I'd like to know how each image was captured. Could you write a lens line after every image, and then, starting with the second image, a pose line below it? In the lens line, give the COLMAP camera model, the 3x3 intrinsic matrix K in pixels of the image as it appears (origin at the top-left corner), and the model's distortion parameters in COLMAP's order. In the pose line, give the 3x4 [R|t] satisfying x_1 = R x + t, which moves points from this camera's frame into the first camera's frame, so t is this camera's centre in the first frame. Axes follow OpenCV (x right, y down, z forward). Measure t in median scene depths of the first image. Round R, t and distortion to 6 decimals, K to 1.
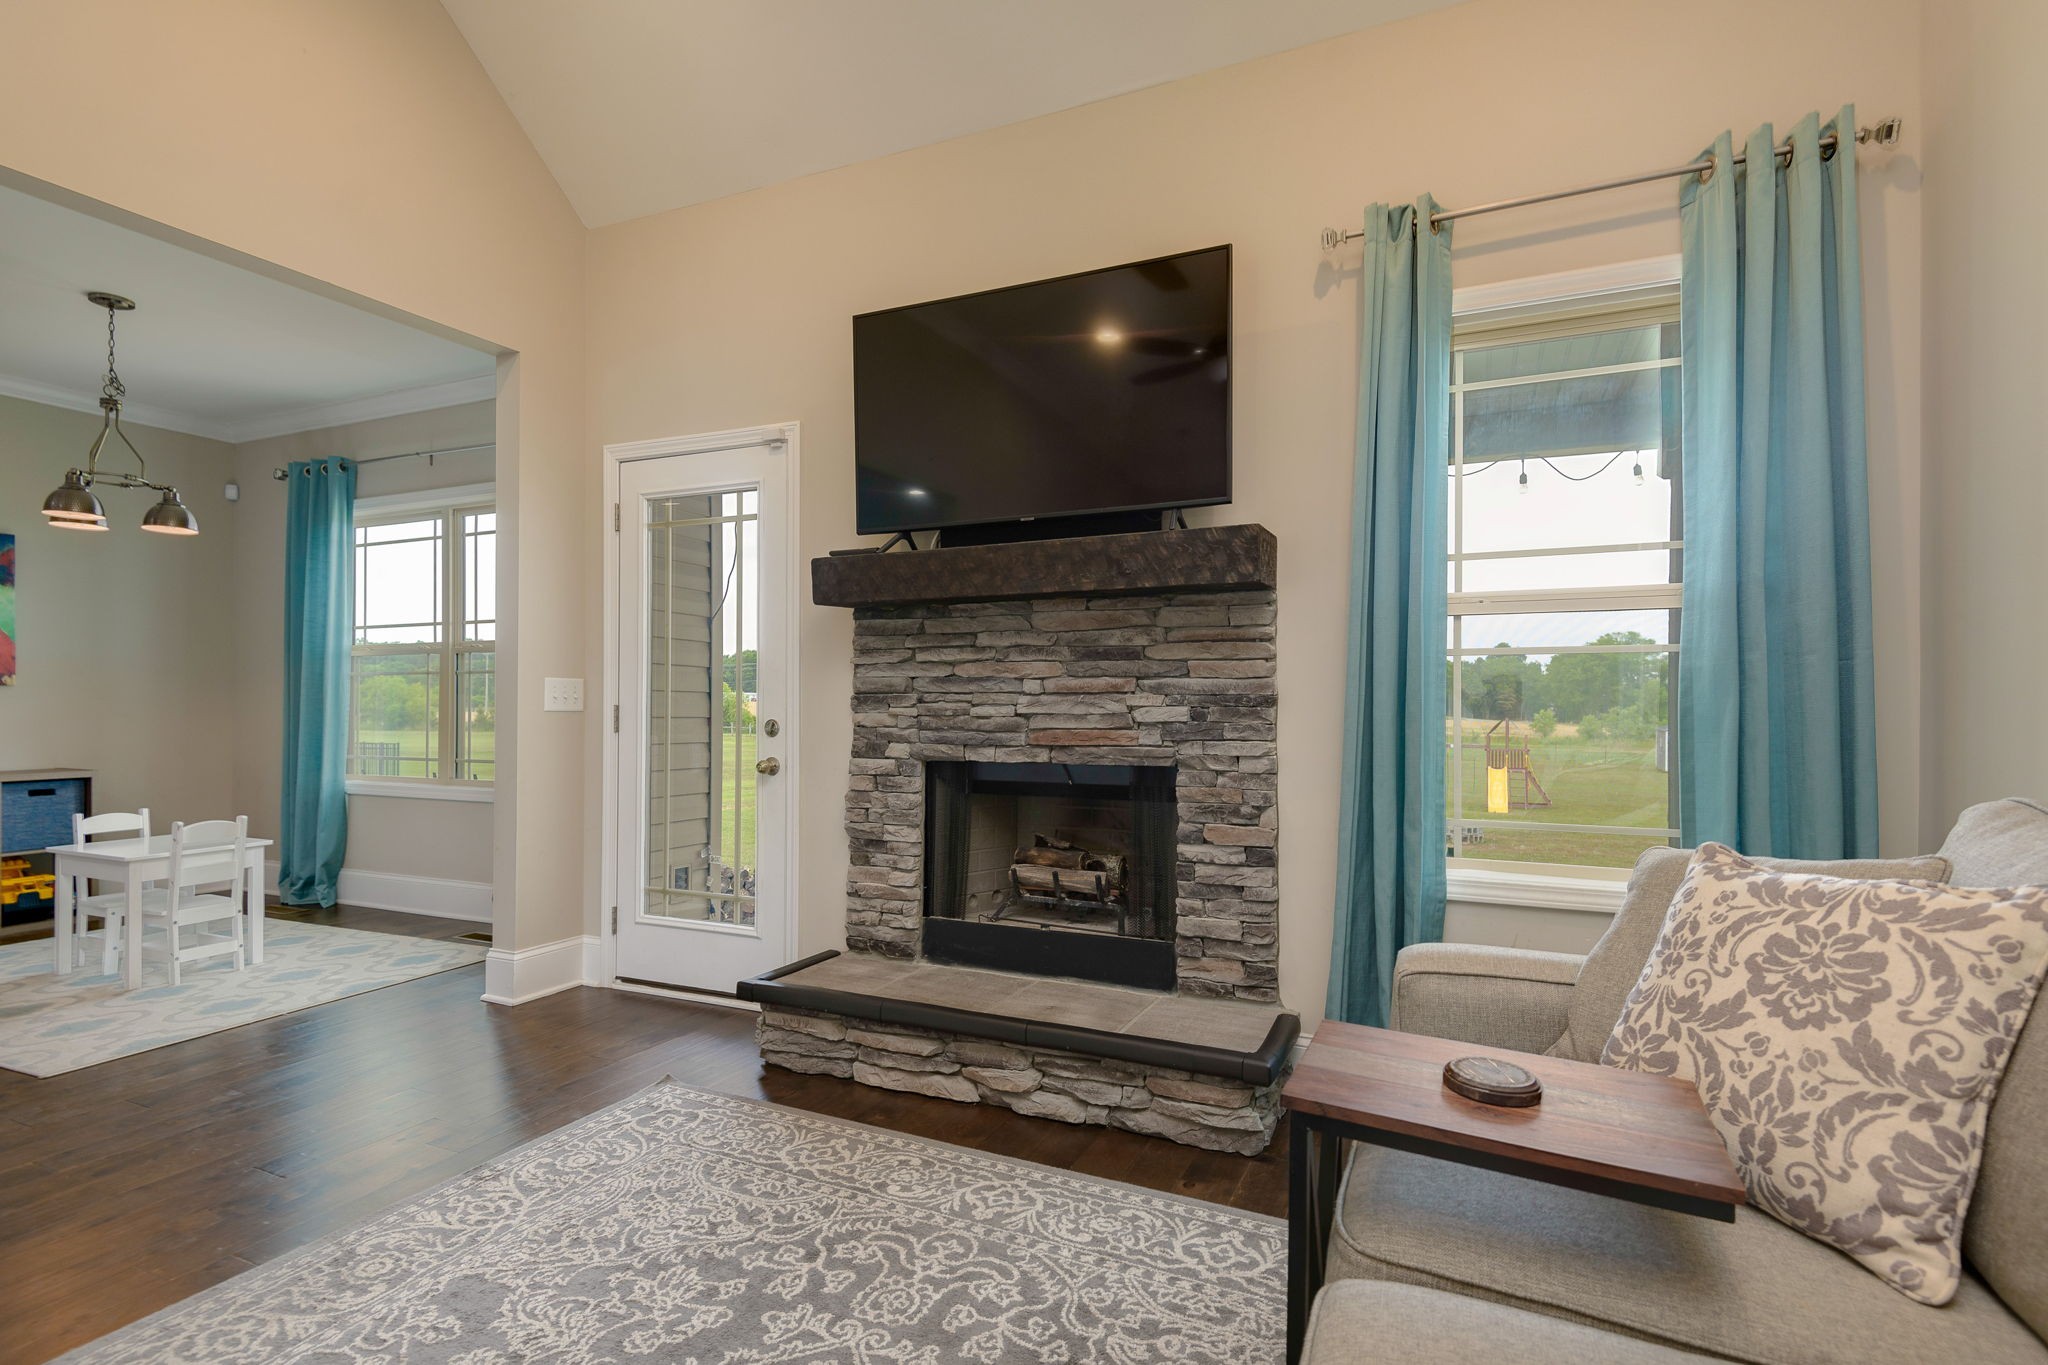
lens RADIAL K [[1009.0, 0, 1016.2], [0, 1009.0, 700.3], [0, 0, 1]] dist [0.024359, -0.000815]
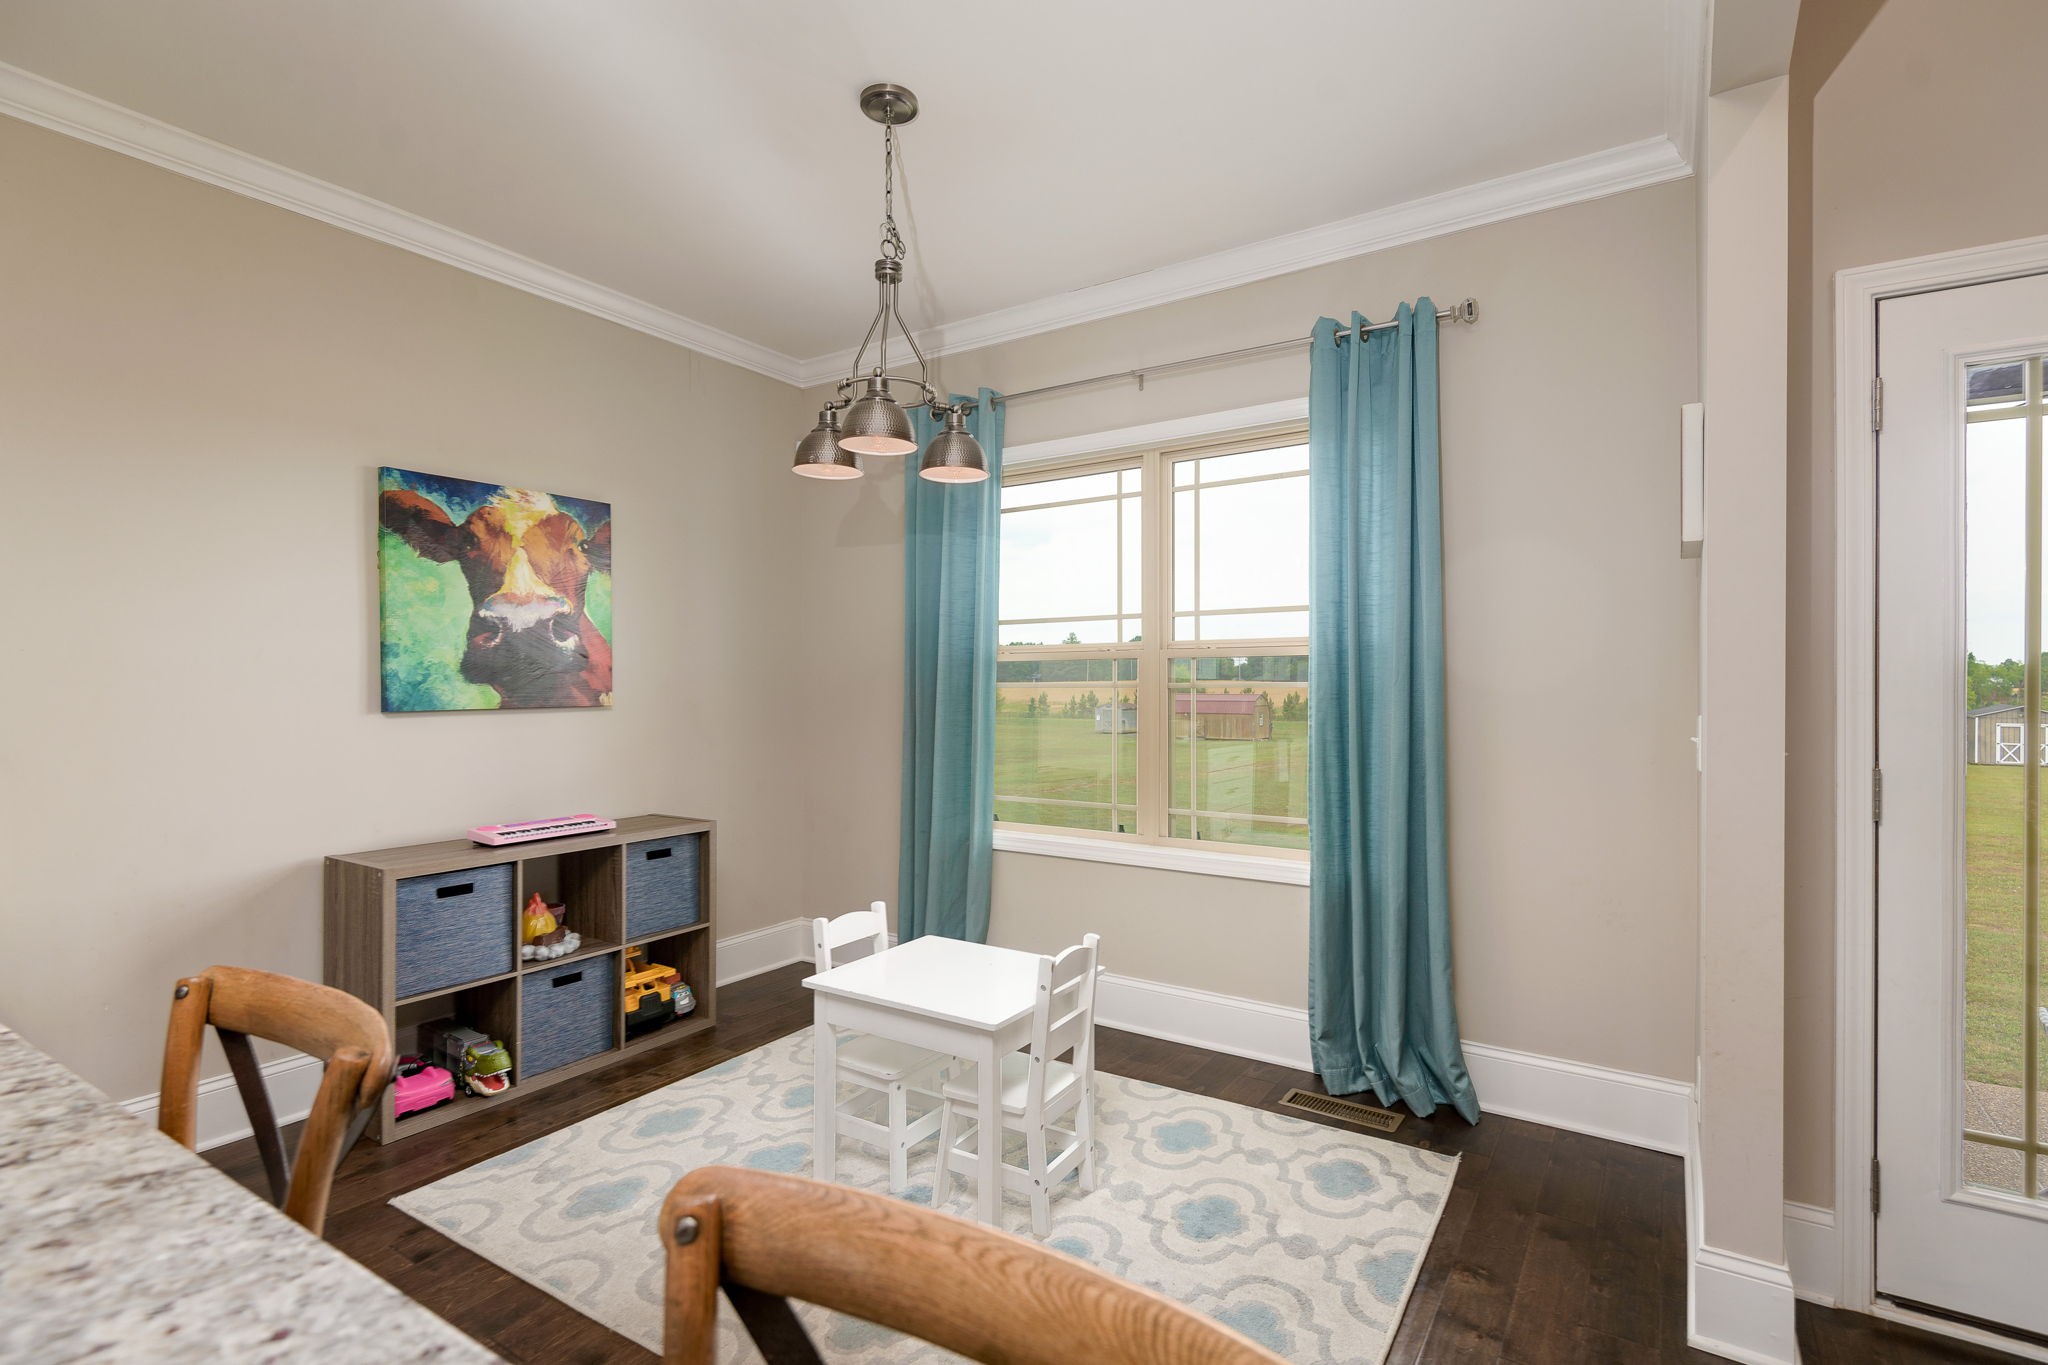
lens RADIAL K [[945.1, 0, 1036.1], [0, 945.1, 688.9], [0, 0, 1]] dist [-0.001615, -0.000295]
pose [[0.990107, -0.000572, -0.140316, -0.926450], [0.001617, 0.999972, 0.007335, -0.050883], [0.140308, -0.007489, 0.990080, 0.575462]]
